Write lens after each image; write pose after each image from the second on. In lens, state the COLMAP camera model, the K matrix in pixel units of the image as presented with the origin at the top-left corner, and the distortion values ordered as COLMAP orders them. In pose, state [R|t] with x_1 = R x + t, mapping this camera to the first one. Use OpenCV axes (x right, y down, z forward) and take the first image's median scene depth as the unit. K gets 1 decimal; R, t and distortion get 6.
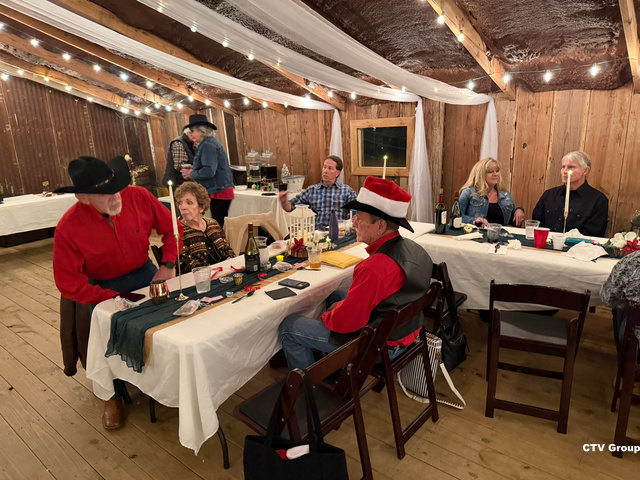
lens RADIAL K [[453.7, 0, 323.6], [0, 453.7, 243.4], [0, 0, 1]] dist [0.026811, -0.035575]
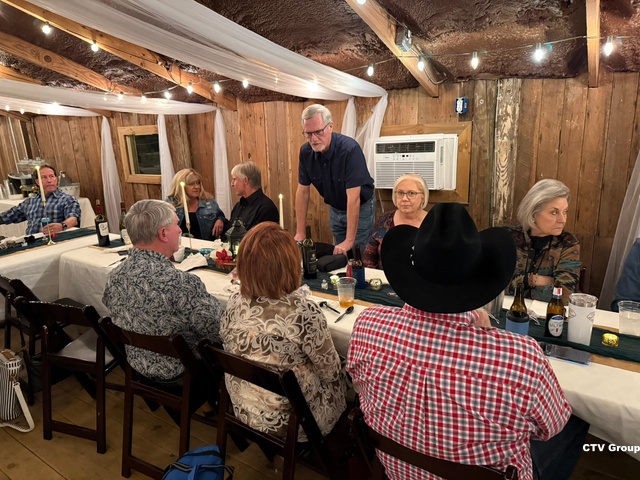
lens RADIAL K [[453.7, 0, 316.7], [0, 453.7, 237.6], [0, 0, 1]] dist [0.026811, -0.035575]
pose [[0.995575, -0.016627, 0.092493, 0.548483], [0.018123, 0.999718, -0.015361, -0.014636], [-0.092211, 0.016969, 0.995595, -0.016032]]
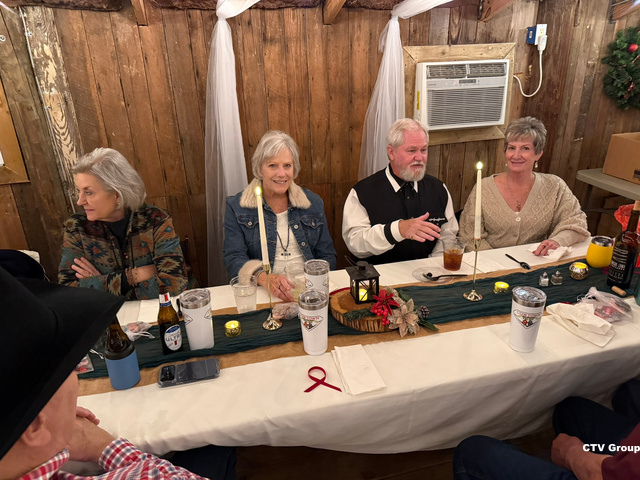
lens RADIAL K [[453.7, 0, 320.3], [0, 453.7, 237.6], [0, 0, 1]] dist [0.026811, -0.035575]
pose [[0.583965, -0.282423, 0.761066, 0.643752], [0.207242, 0.958330, 0.196608, -0.052005], [-0.784879, 0.042913, 0.618161, 0.100006]]
